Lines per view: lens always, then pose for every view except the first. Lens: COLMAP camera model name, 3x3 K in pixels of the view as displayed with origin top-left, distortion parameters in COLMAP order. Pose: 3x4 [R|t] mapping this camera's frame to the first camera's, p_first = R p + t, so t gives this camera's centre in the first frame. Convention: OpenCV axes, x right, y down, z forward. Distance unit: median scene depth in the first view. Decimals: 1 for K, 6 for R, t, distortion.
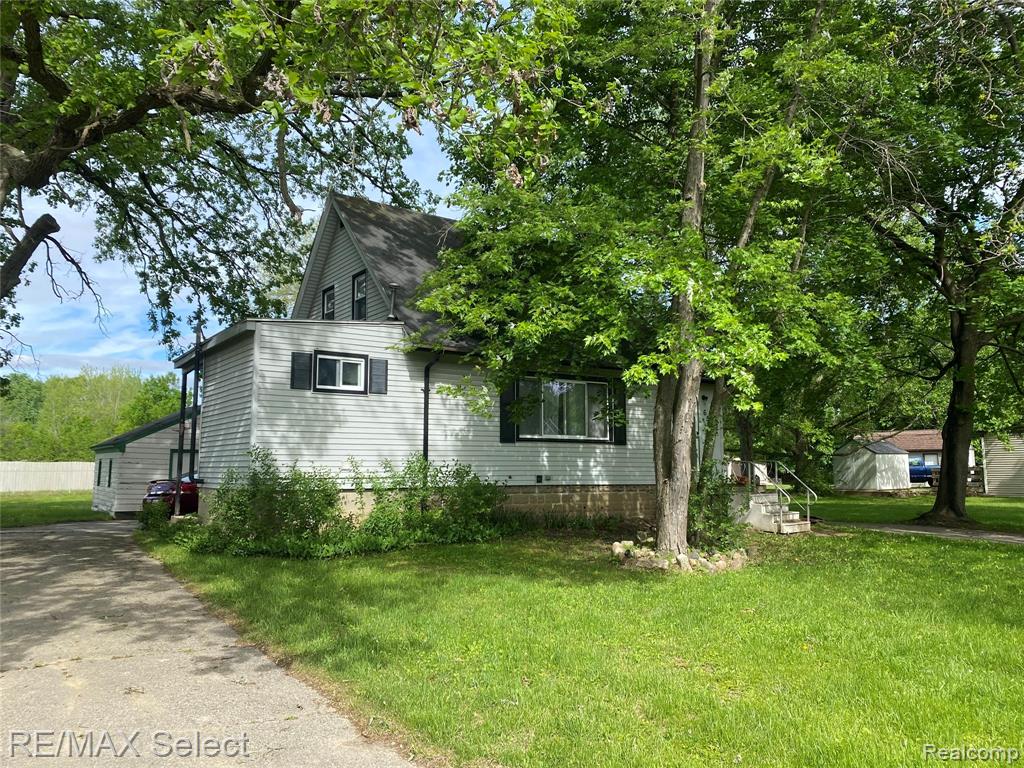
lens RADIAL K [[789.4, 0, 512.0], [0, 789.4, 384.0], [0, 0, 1]] dist [0.109721, -0.143694]
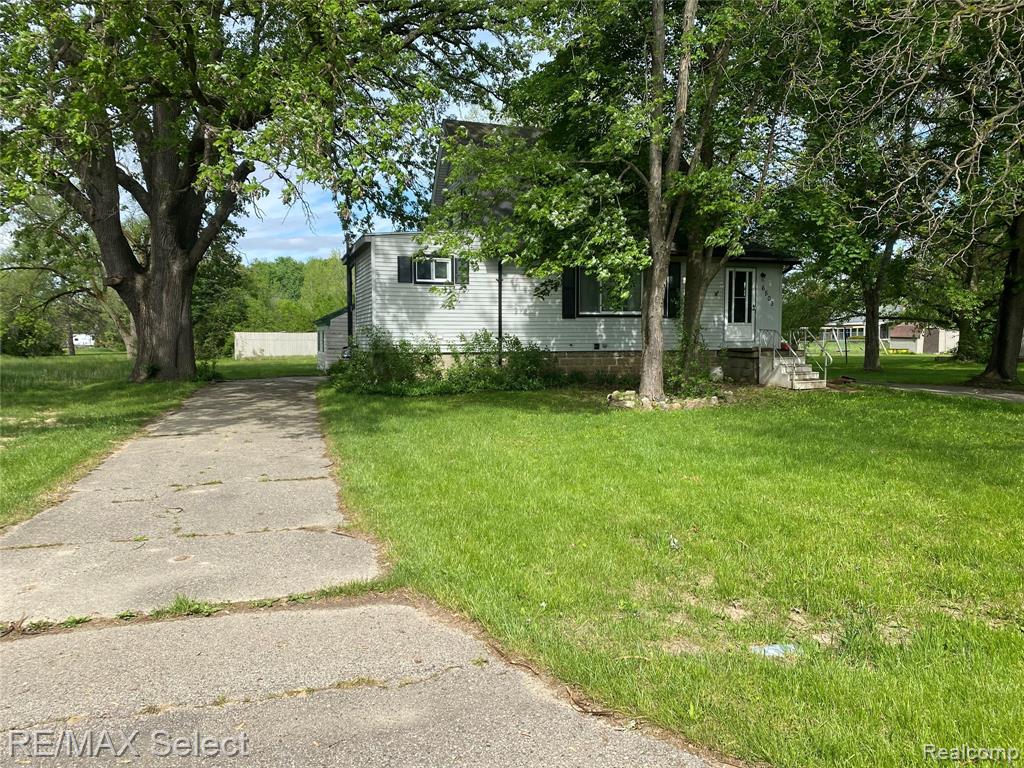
lens RADIAL K [[789.4, 0, 512.0], [0, 789.4, 384.0], [0, 0, 1]] dist [0.109721, -0.143694]
pose [[0.959704, 0.012256, -0.280746, 0.263238], [0.033797, 0.986763, 0.158609, -0.027239], [0.278973, -0.161707, 0.946586, -0.260478]]
